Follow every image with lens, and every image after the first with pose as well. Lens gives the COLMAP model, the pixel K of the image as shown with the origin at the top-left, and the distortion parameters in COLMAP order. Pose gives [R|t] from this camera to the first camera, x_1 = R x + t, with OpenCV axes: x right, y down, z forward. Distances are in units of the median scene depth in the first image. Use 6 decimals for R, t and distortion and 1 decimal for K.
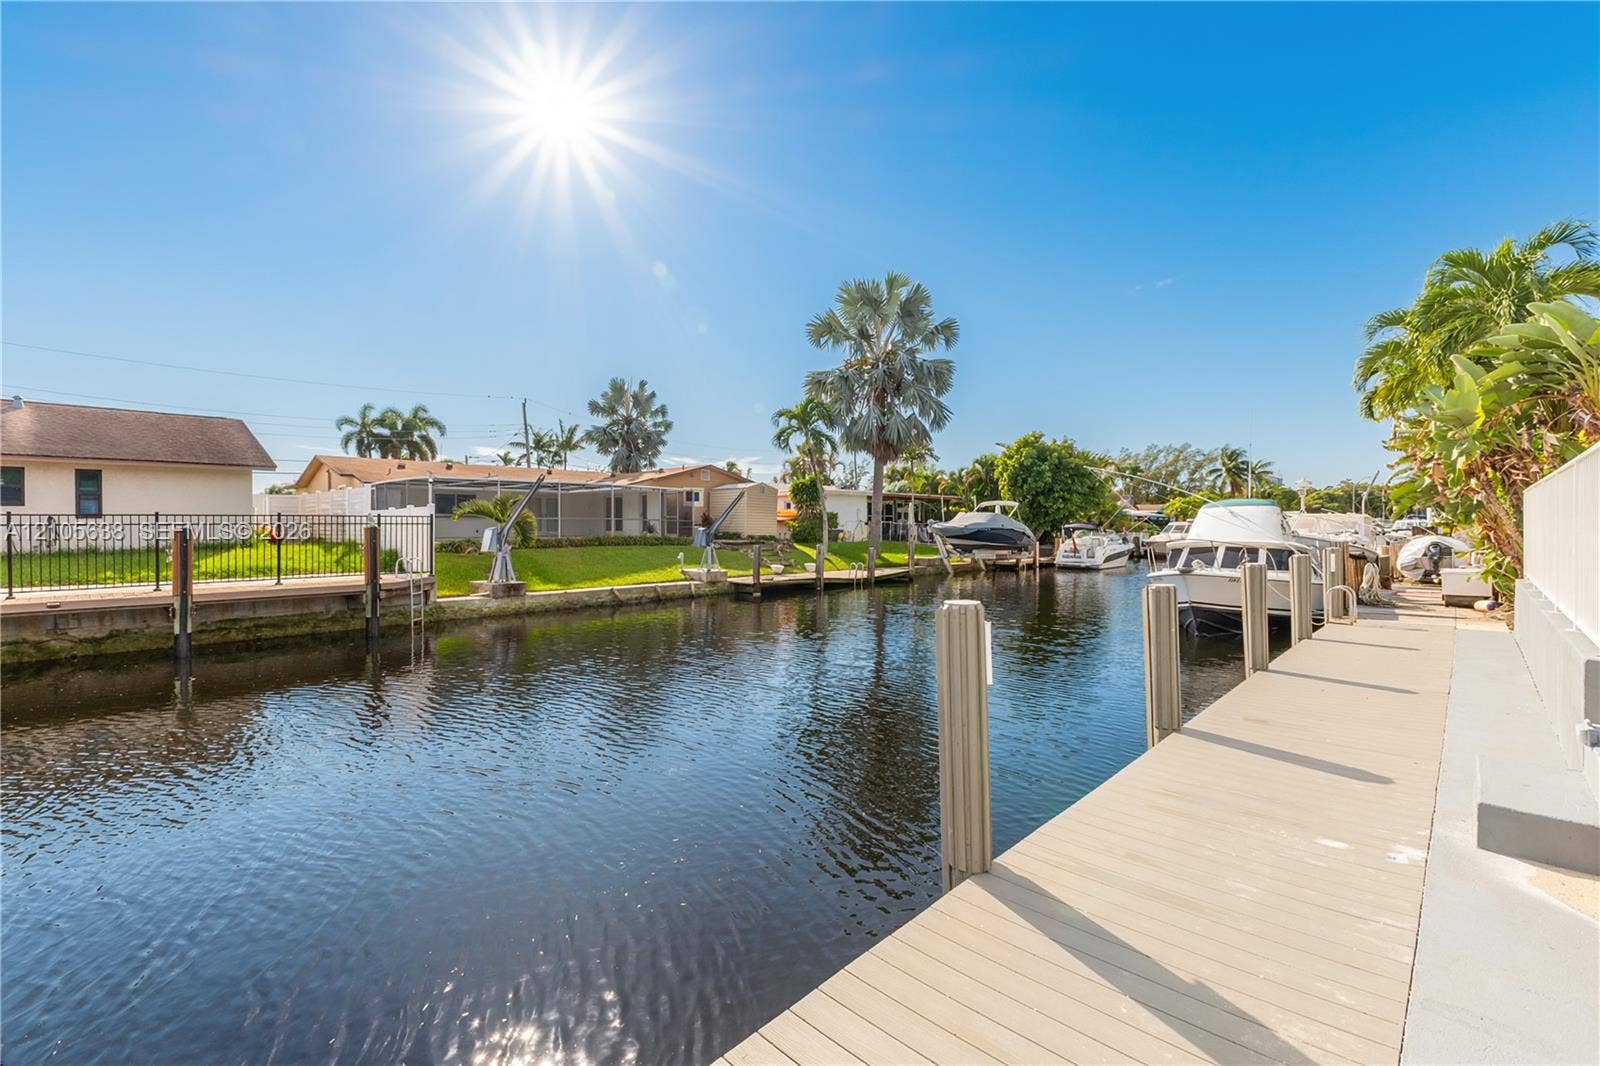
lens RADIAL K [[694.5, 0, 801.5], [0, 694.5, 506.7], [0, 0, 1]] dist [0.016396, -0.000049]
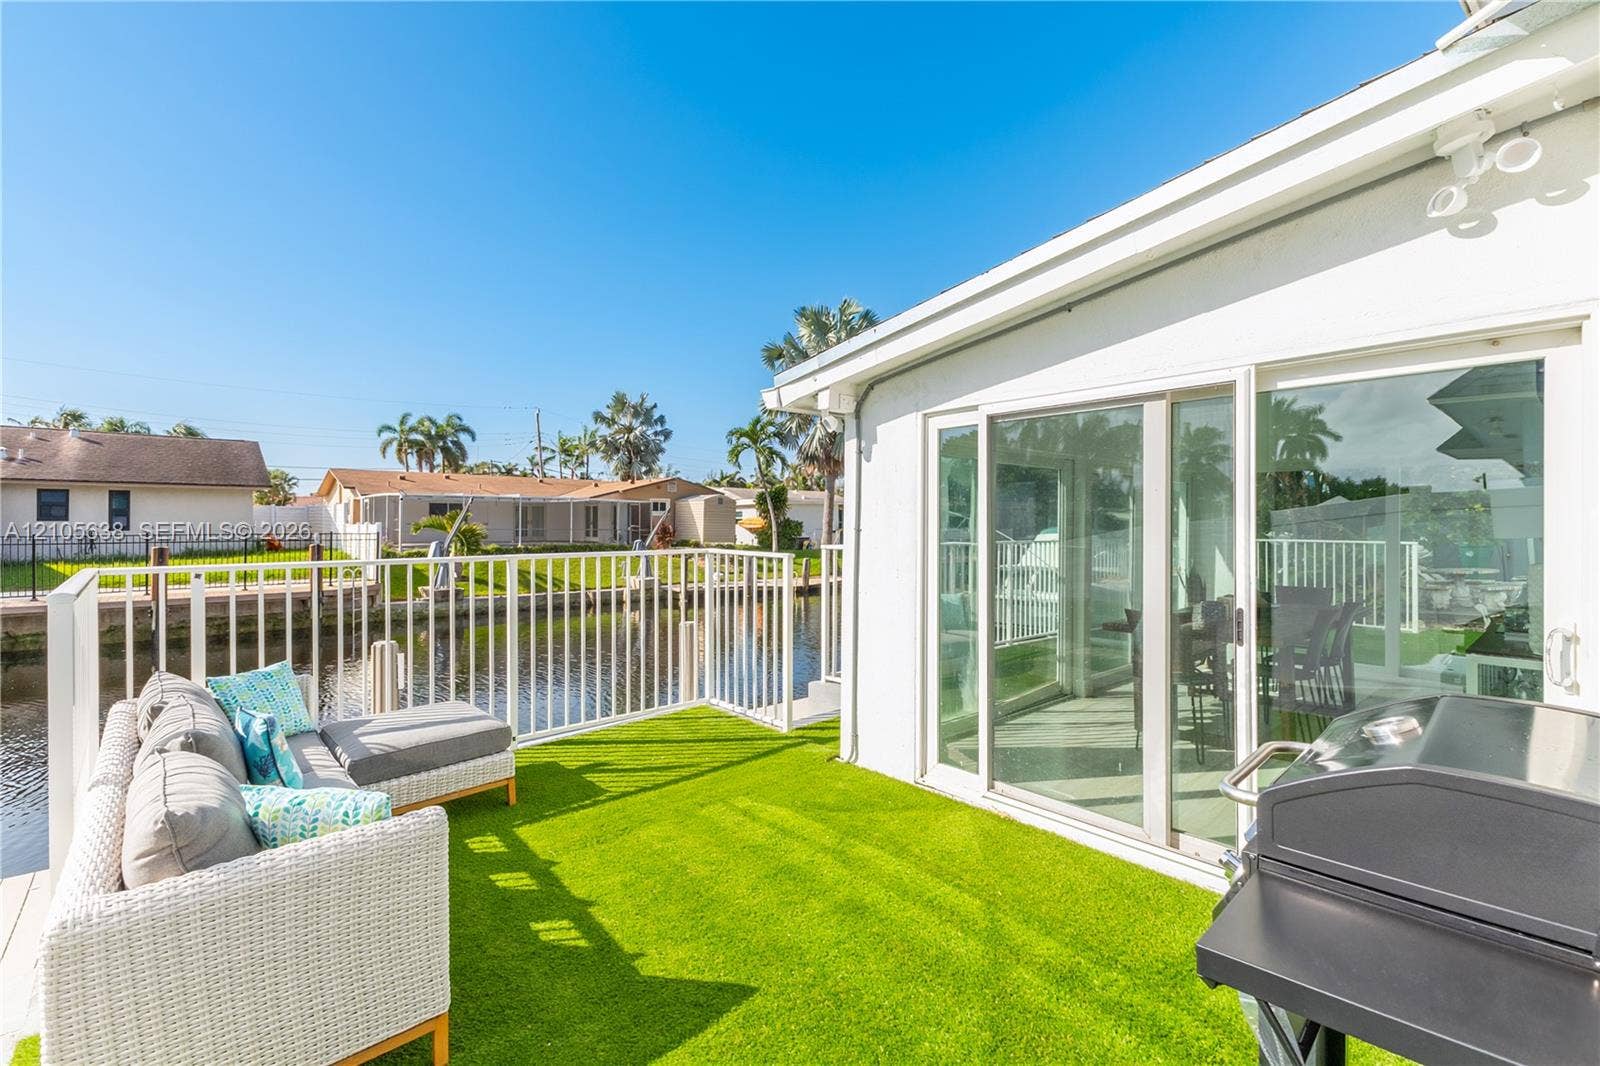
lens RADIAL K [[702.7, 0, 791.2], [0, 702.7, 497.2], [0, 0, 1]] dist [0.011888, -0.000477]
pose [[0.996320, 0.006131, -0.085492, 0.145049], [-0.006953, 0.999932, -0.009324, -0.021202], [0.085429, 0.009884, 0.996295, -0.072434]]
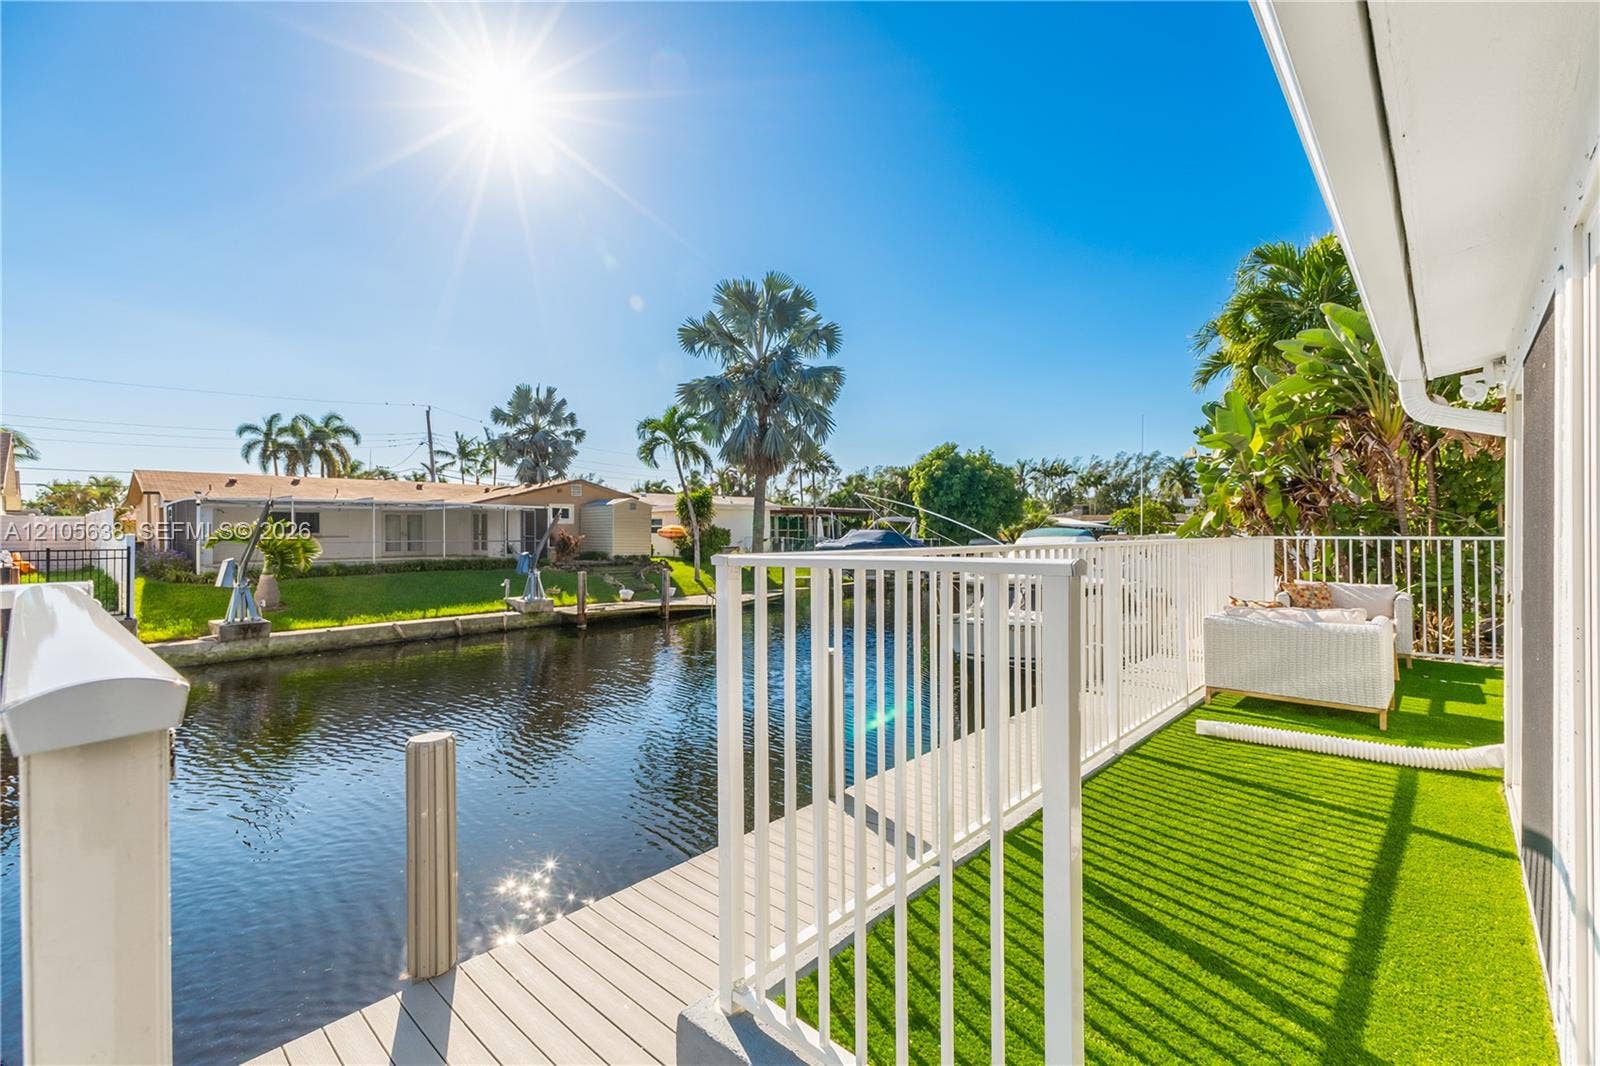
lens RADIAL K [[694.5, 0, 801.5], [0, 694.5, 506.7], [0, 0, 1]] dist [0.016396, -0.000049]
pose [[0.999548, -0.002148, 0.029988, 0.139792], [0.002461, 0.999943, -0.010404, -0.013218], [-0.029964, 0.010473, 0.999496, 0.068842]]
